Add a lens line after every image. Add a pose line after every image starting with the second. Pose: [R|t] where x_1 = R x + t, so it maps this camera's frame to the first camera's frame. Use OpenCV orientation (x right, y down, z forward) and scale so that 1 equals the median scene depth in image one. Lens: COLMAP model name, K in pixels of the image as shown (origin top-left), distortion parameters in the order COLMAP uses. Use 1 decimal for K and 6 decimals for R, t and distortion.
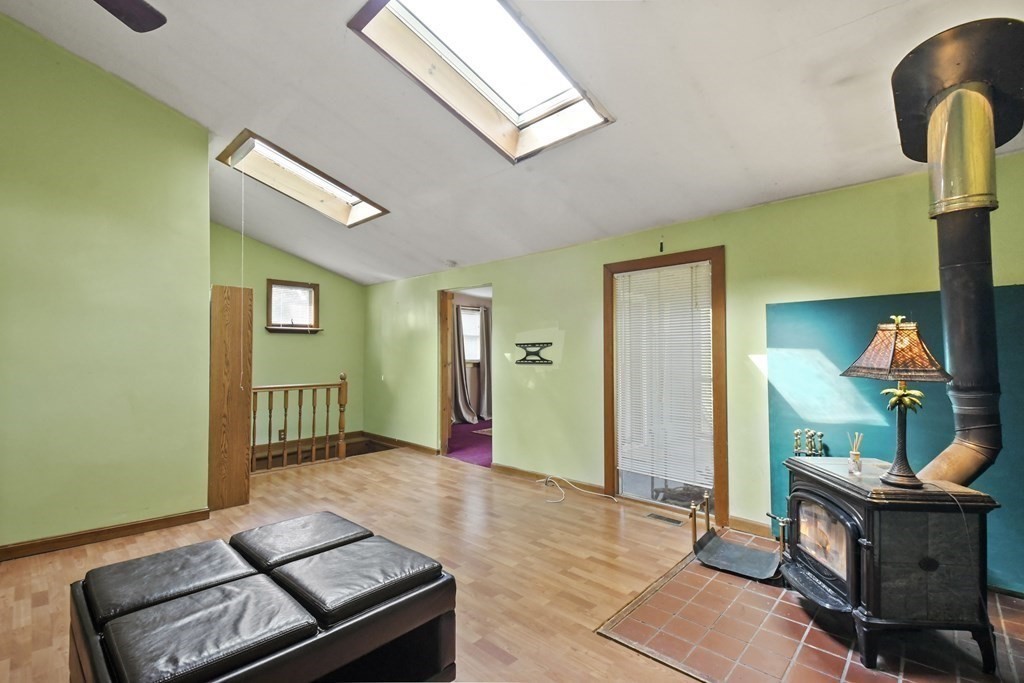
lens RADIAL K [[460.8, 0, 507.1], [0, 460.8, 341.4], [0, 0, 1]] dist [0.044715, -0.025624]
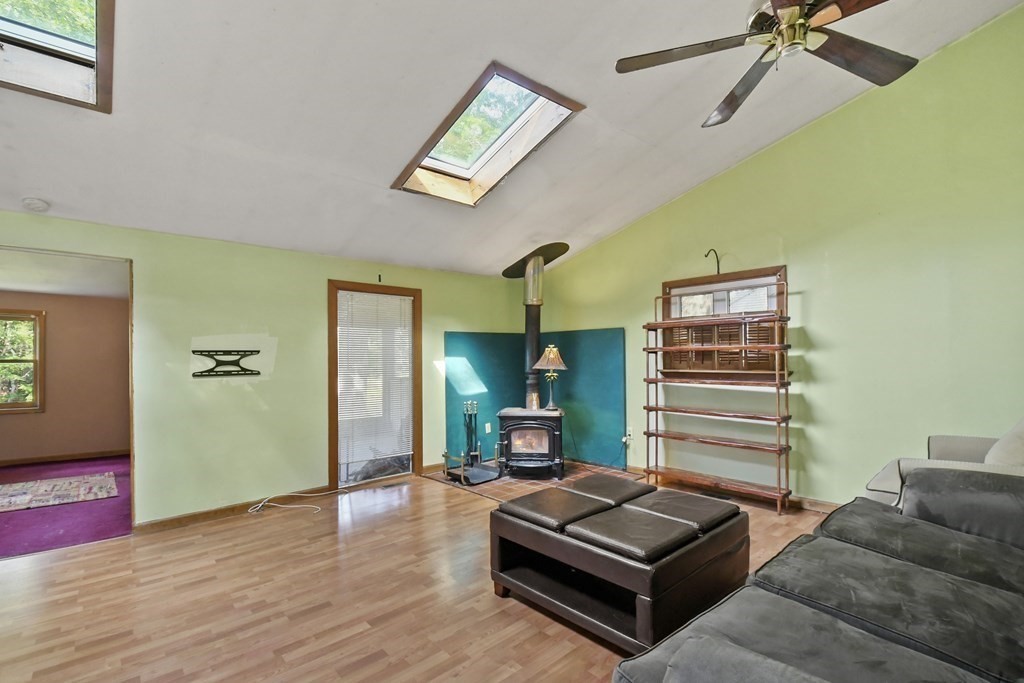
lens RADIAL K [[460.8, 0, 507.1], [0, 460.8, 341.4], [0, 0, 1]] dist [0.044715, -0.025624]
pose [[0.090632, 0.033878, 0.995308, -0.744858], [-0.019122, 0.999296, -0.032272, 0.004945], [-0.995701, -0.016108, 0.091216, 0.434214]]
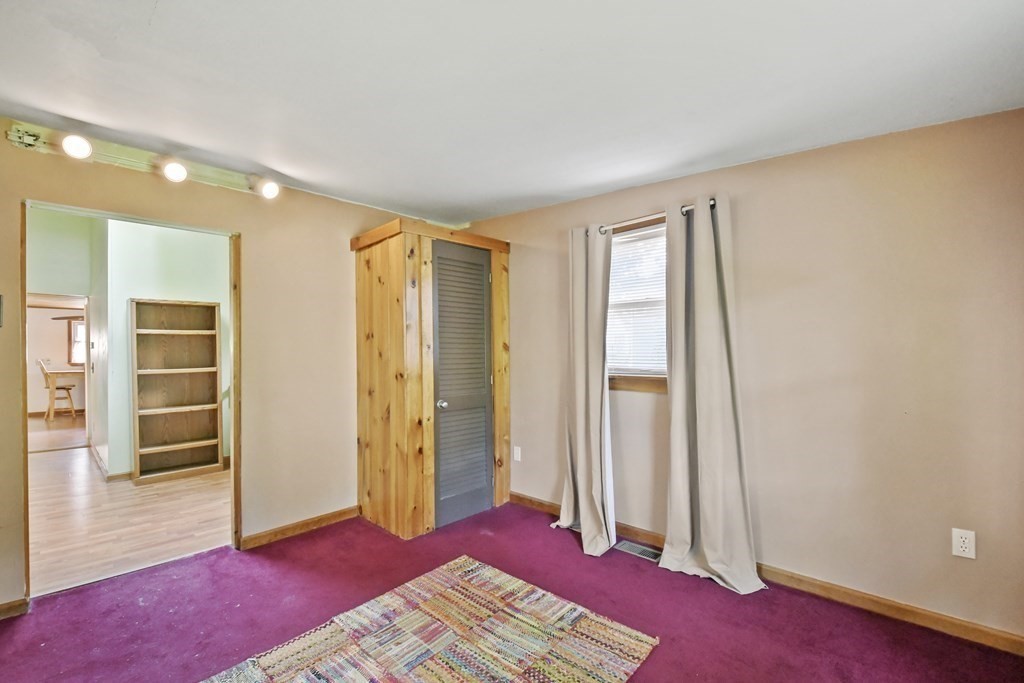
lens RADIAL K [[447.6, 0, 512.4], [0, 447.6, 352.7], [0, 0, 1]] dist [0.032512, -0.022666]
pose [[0.000316, -0.005282, -0.999986, 0.478966], [0.030117, 0.999532, -0.005270, 0.044526], [0.999546, -0.030115, 0.000475, 1.657036]]
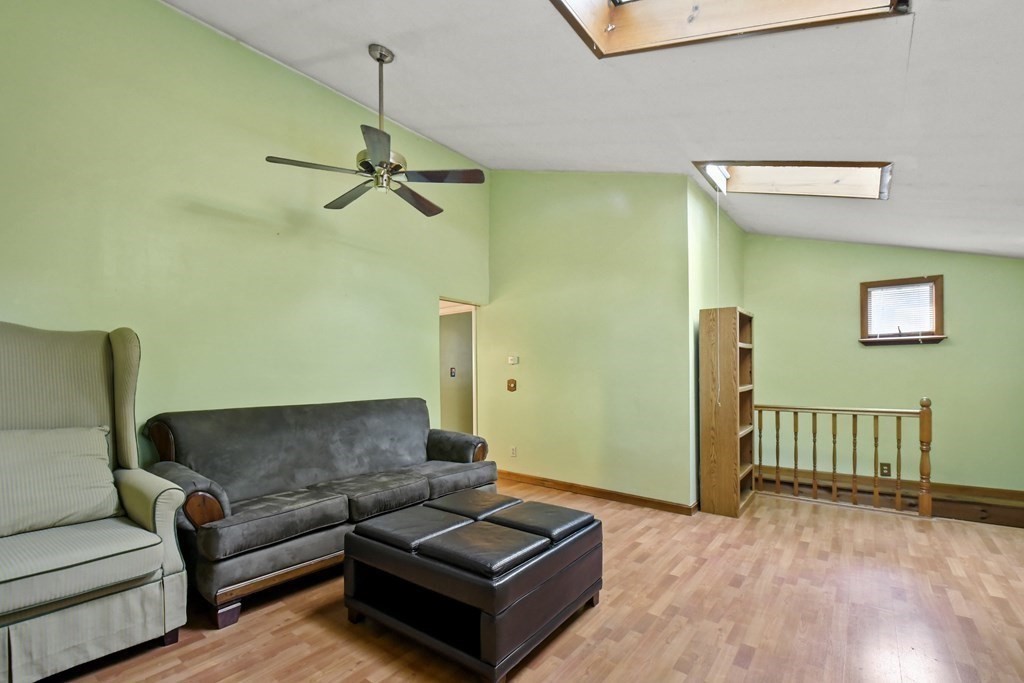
lens RADIAL K [[455.6, 0, 488.8], [0, 455.6, 366.8], [0, 0, 1]] dist [-0.001853, -0.000775]
pose [[0.117762, -0.007842, -0.993011, 0.323035], [0.028765, 0.999576, -0.004482, 0.005214], [0.992625, -0.028036, 0.117937, 0.308022]]
